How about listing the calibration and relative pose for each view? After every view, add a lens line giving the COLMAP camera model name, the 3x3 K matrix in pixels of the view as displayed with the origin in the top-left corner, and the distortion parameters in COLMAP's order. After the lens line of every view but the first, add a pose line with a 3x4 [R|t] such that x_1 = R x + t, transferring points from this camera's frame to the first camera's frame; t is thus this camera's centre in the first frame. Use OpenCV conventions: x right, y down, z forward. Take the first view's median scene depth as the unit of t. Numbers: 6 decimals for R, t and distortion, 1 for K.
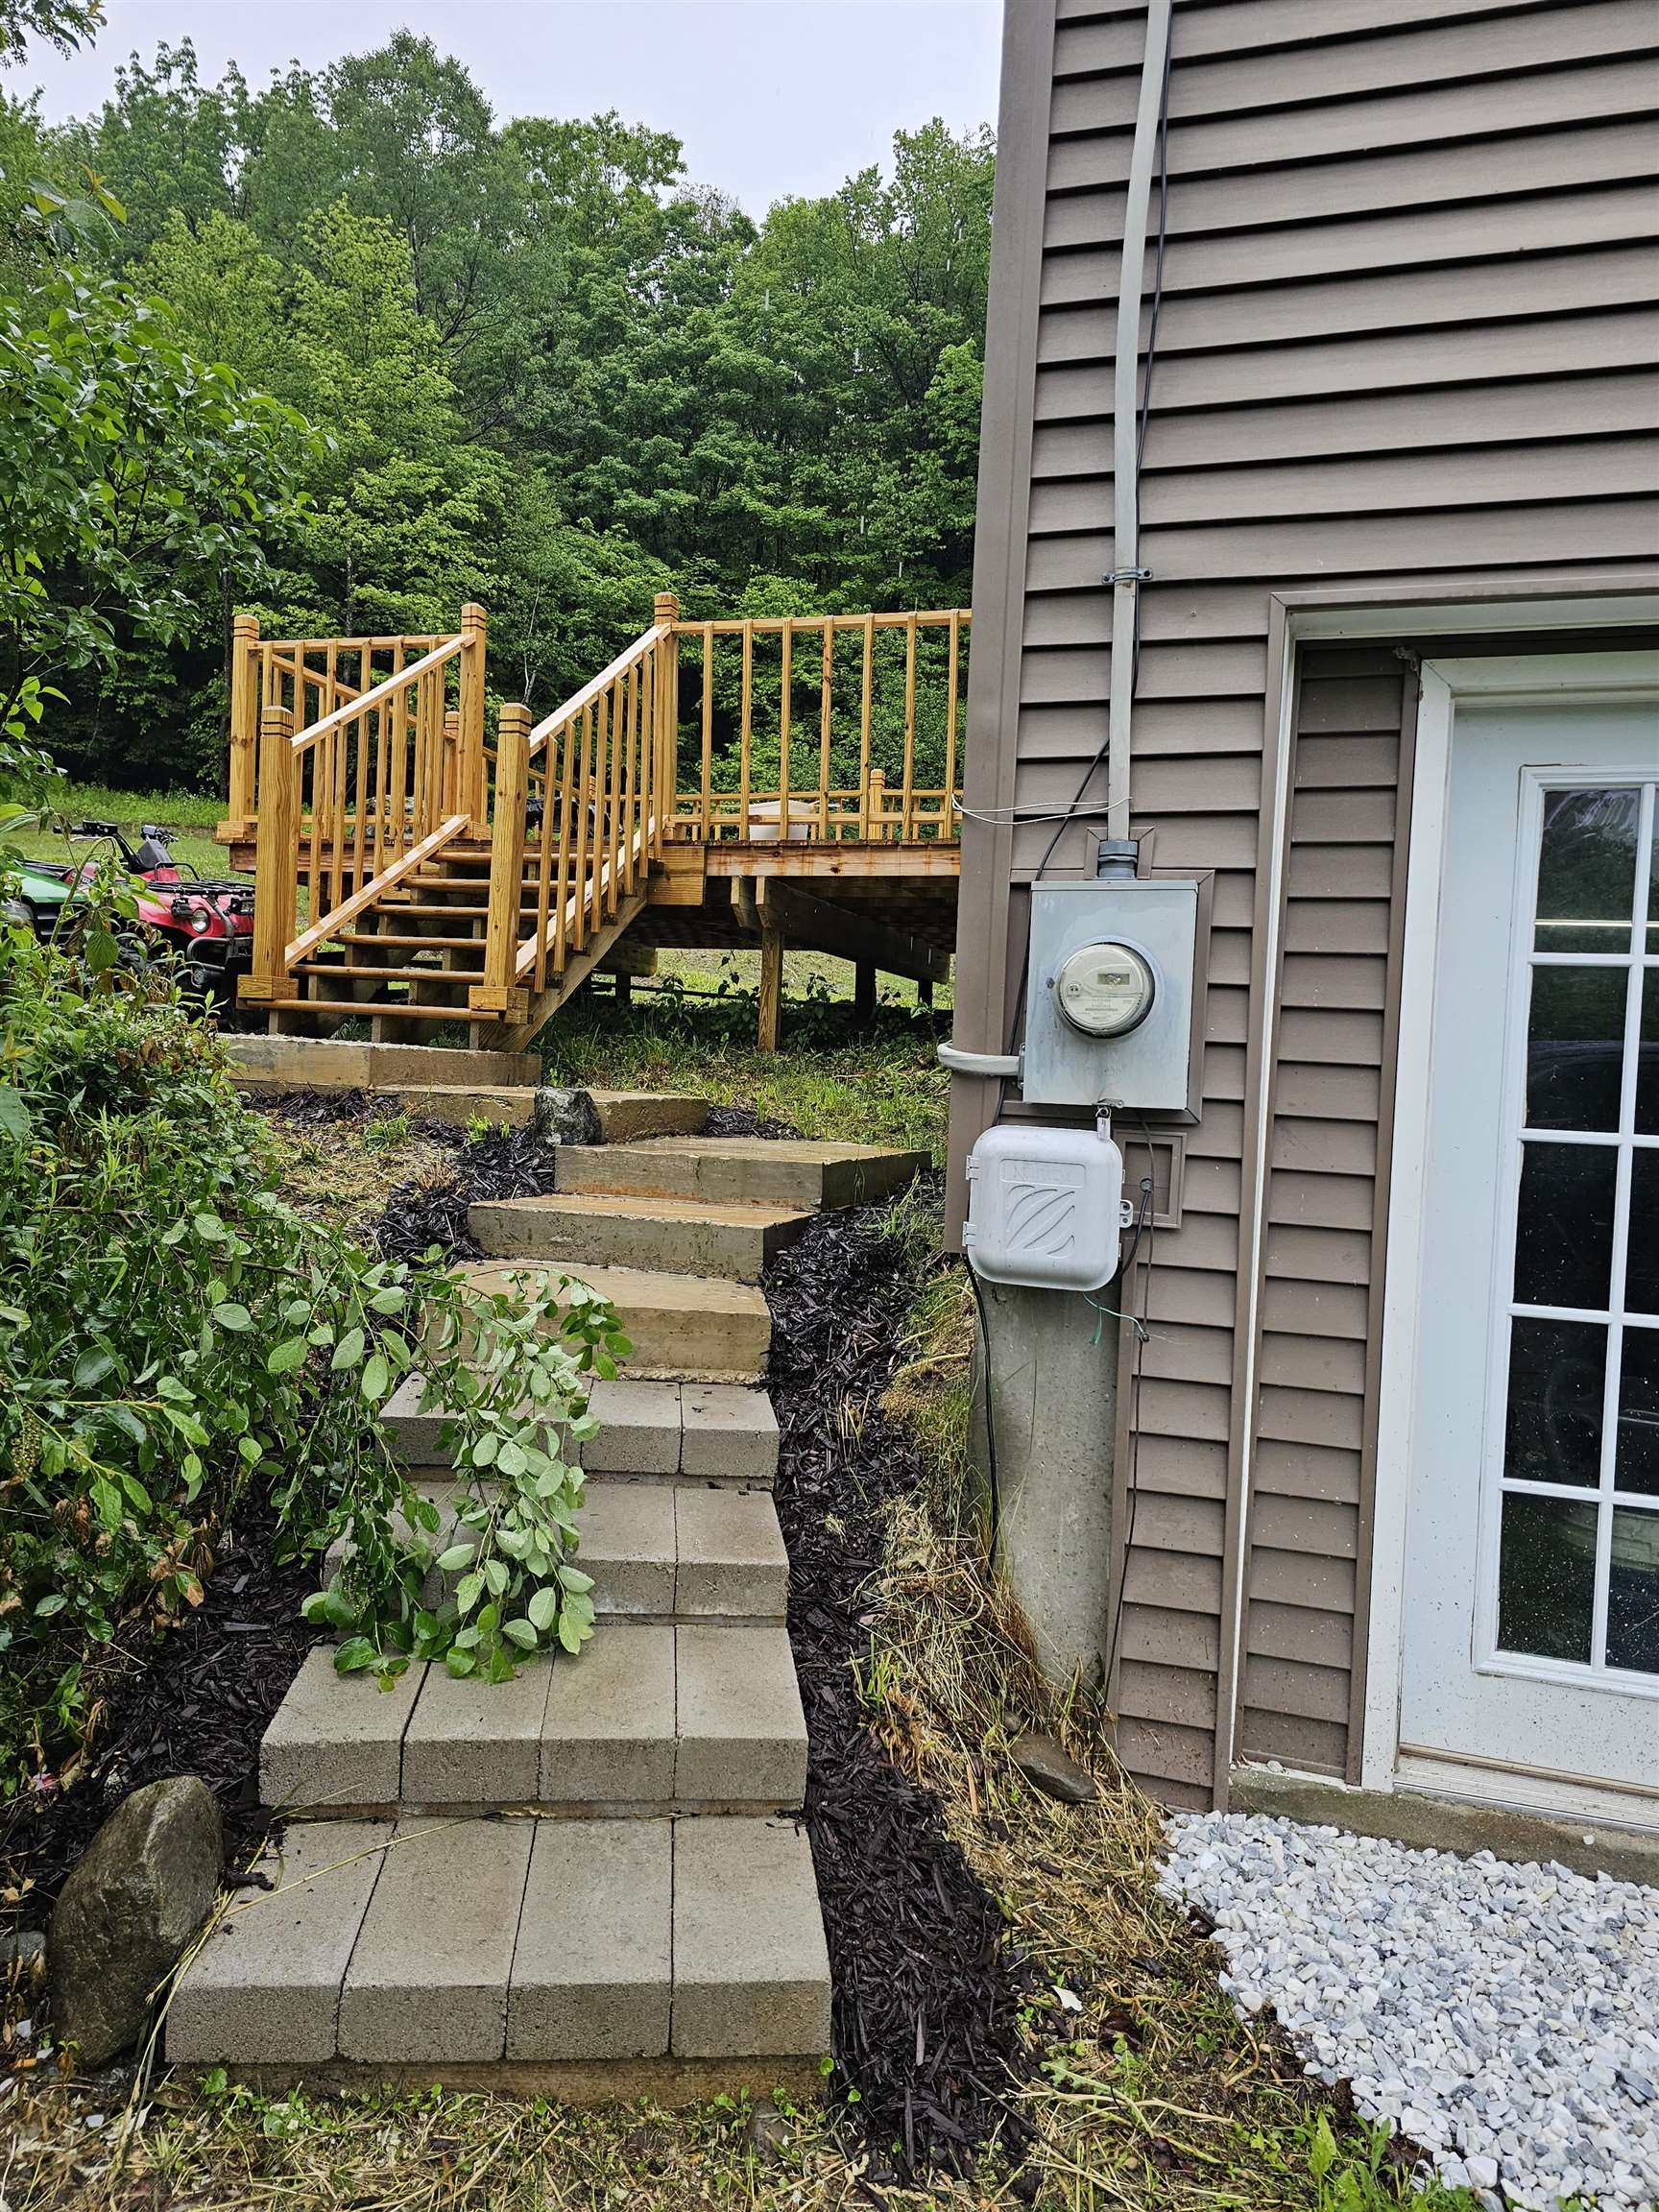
lens RADIAL K [[1479.9, 0, 838.3], [0, 1479.9, 1102.8], [0, 0, 1]] dist [0.069576, -0.077471]
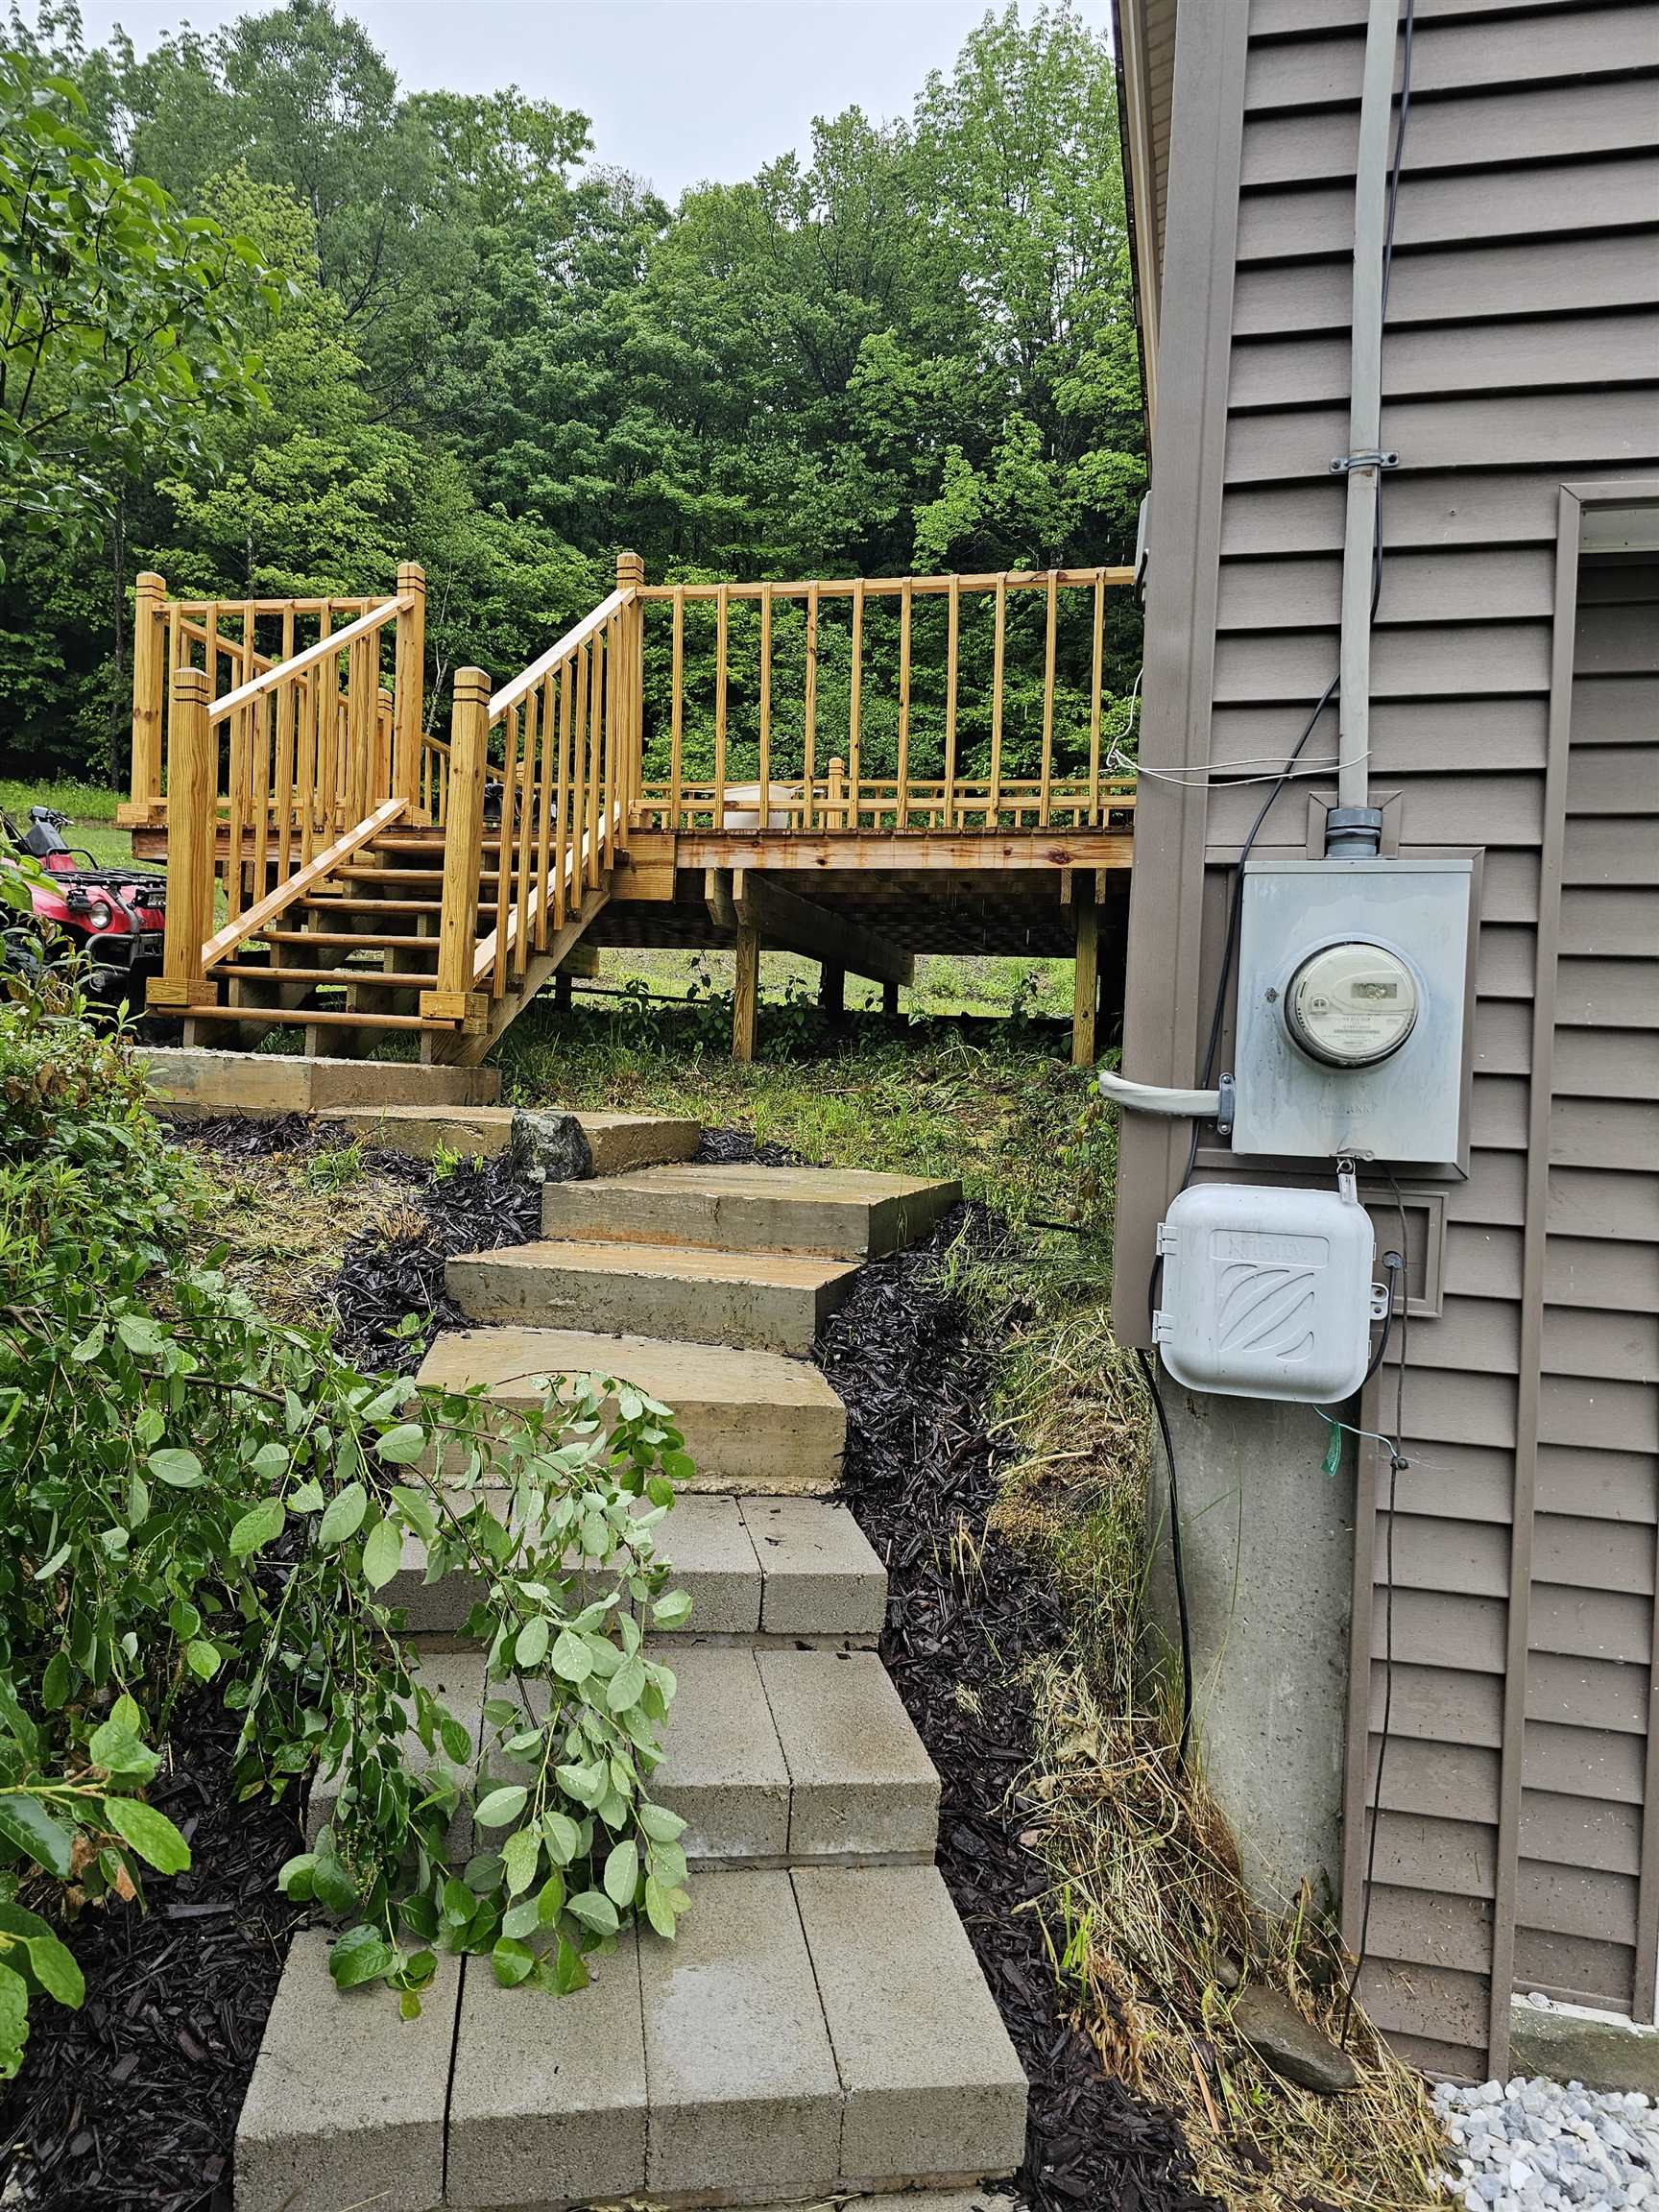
lens RADIAL K [[1473.9, 0, 829.5], [0, 1473.9, 1106.0], [0, 0, 1]] dist [0.058087, -0.053324]
pose [[0.998339, -0.003803, 0.057488, -0.086913], [0.003647, 0.999989, 0.002807, -0.018813], [-0.057498, -0.002592, 0.998342, 0.177024]]
